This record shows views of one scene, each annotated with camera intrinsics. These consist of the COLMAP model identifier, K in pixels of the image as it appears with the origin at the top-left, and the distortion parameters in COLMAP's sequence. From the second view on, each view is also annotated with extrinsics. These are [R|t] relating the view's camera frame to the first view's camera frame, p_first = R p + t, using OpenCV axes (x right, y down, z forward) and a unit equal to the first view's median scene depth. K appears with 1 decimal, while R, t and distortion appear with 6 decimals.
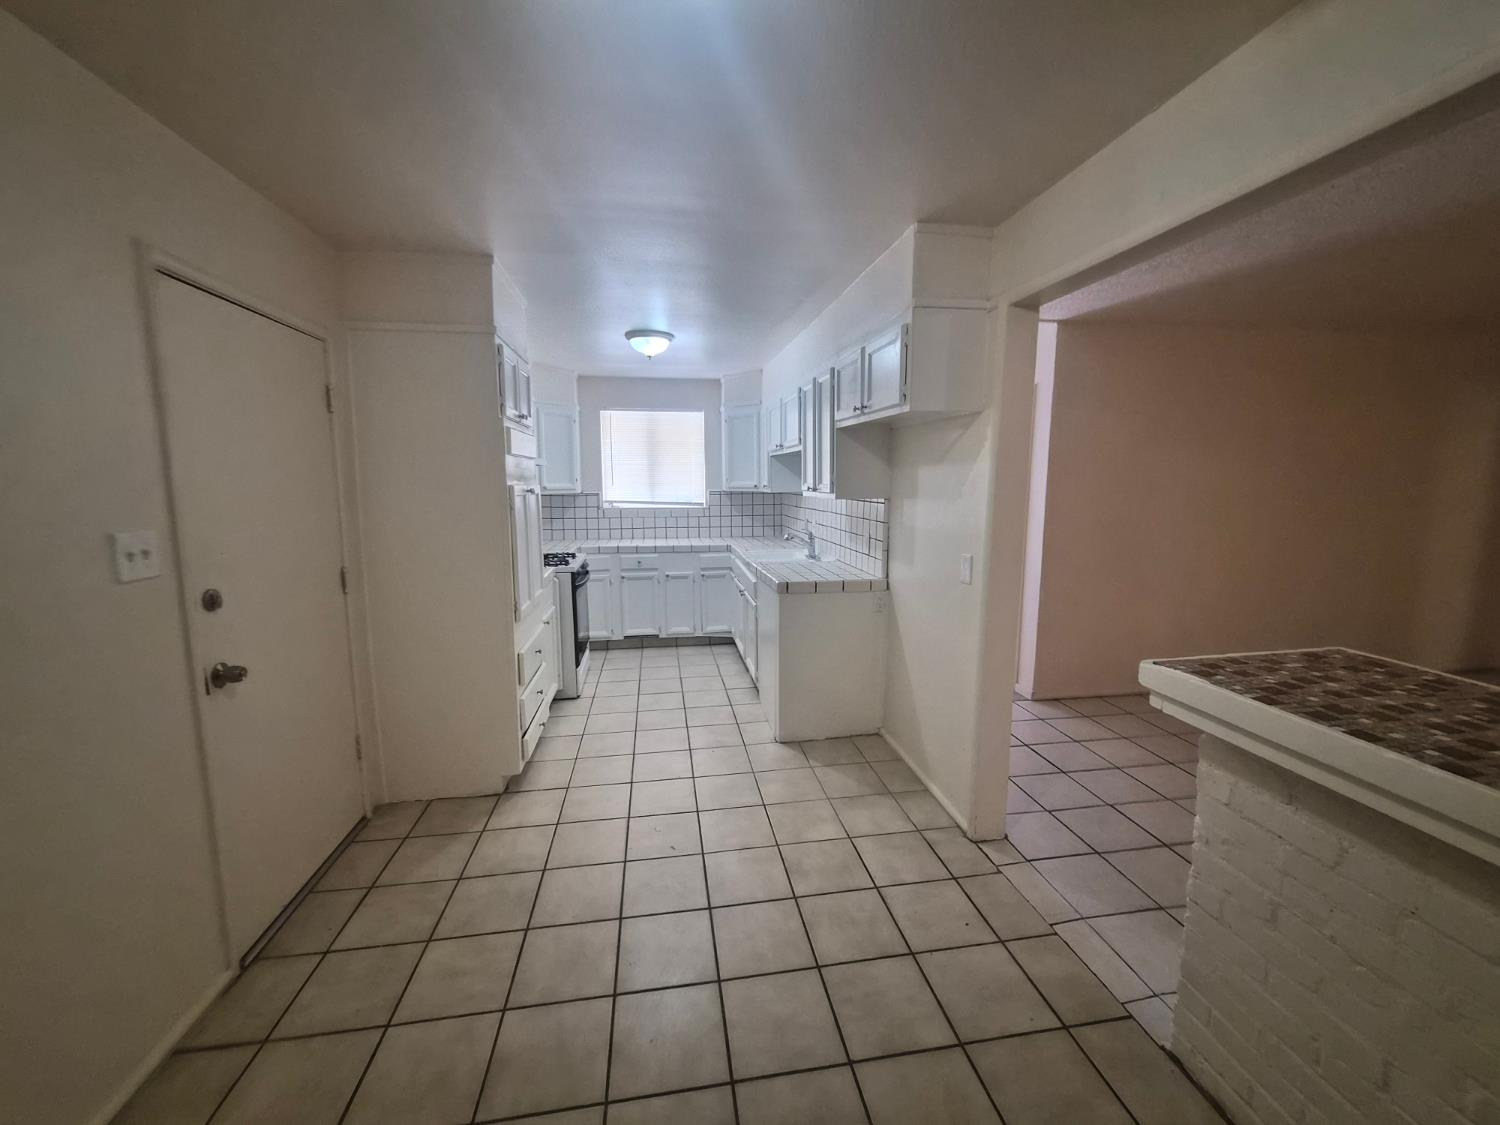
lens RADIAL K [[588.2, 0, 749.1], [0, 588.2, 554.6], [0, 0, 1]] dist [0.007358, 0.000518]
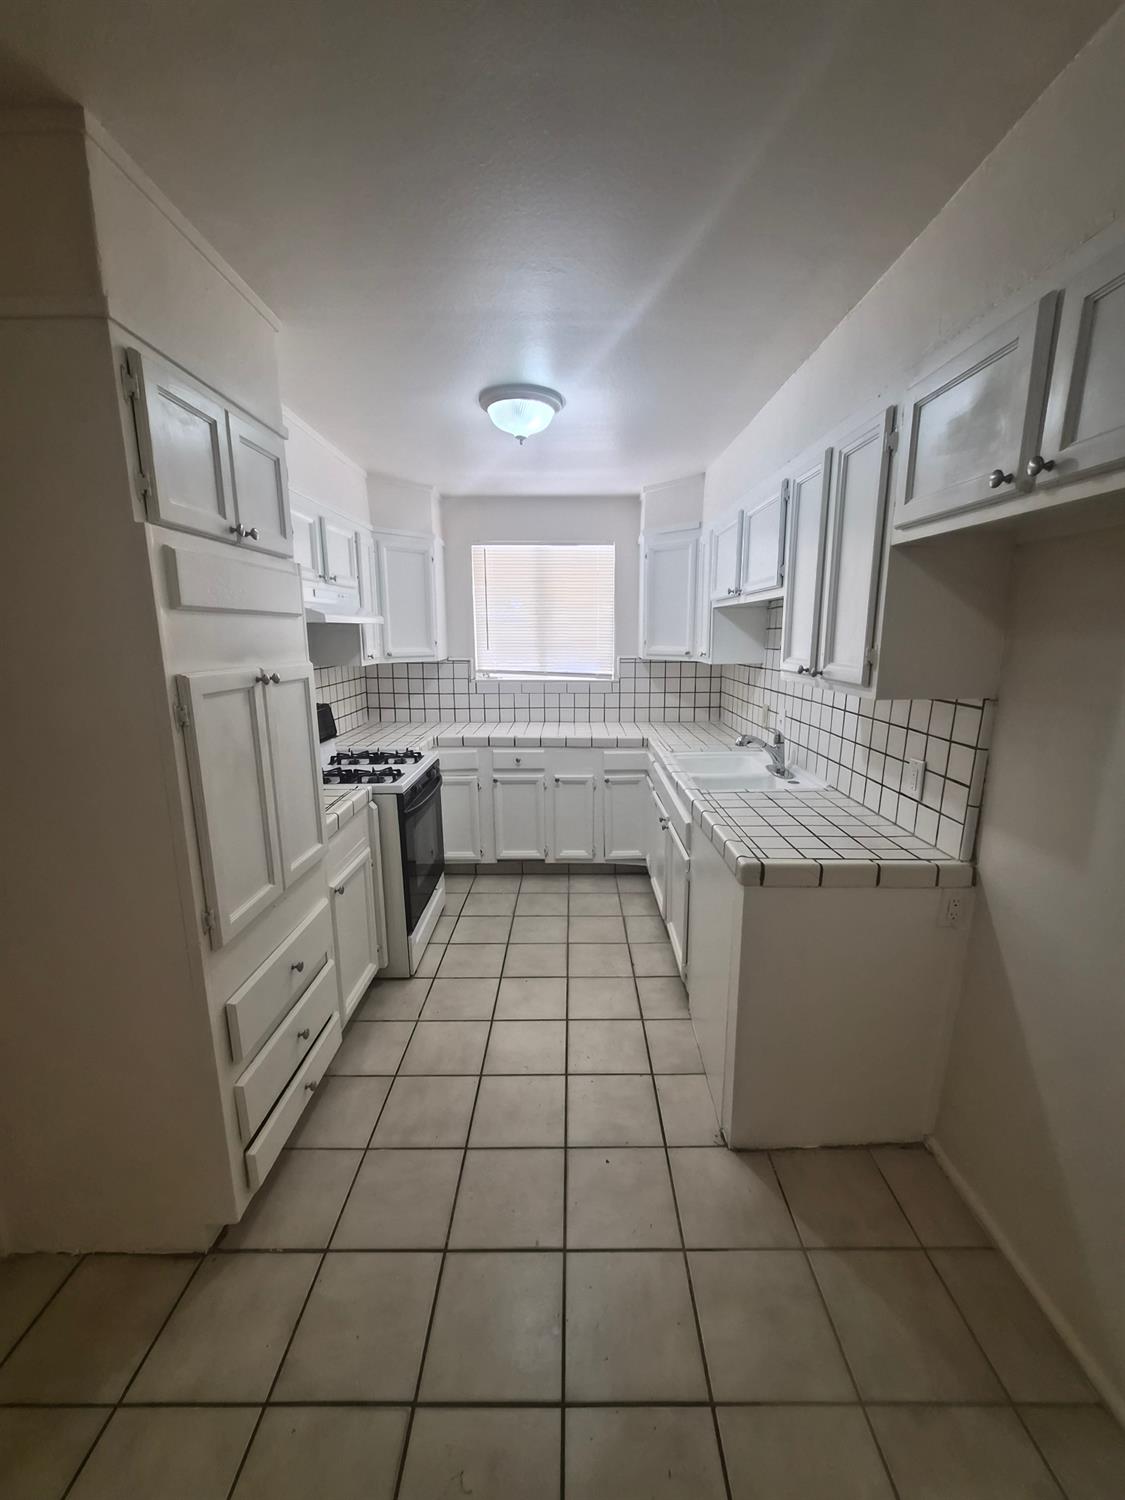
lens RADIAL K [[588.2, 0, 574.0], [0, 588.2, 754.8], [0, 0, 1]] dist [0.007358, 0.000518]
pose [[0.988463, 0.032577, -0.147917, -0.017295], [-0.020806, 0.996542, 0.080438, -0.062174], [0.150026, -0.076432, 0.985723, 0.367417]]
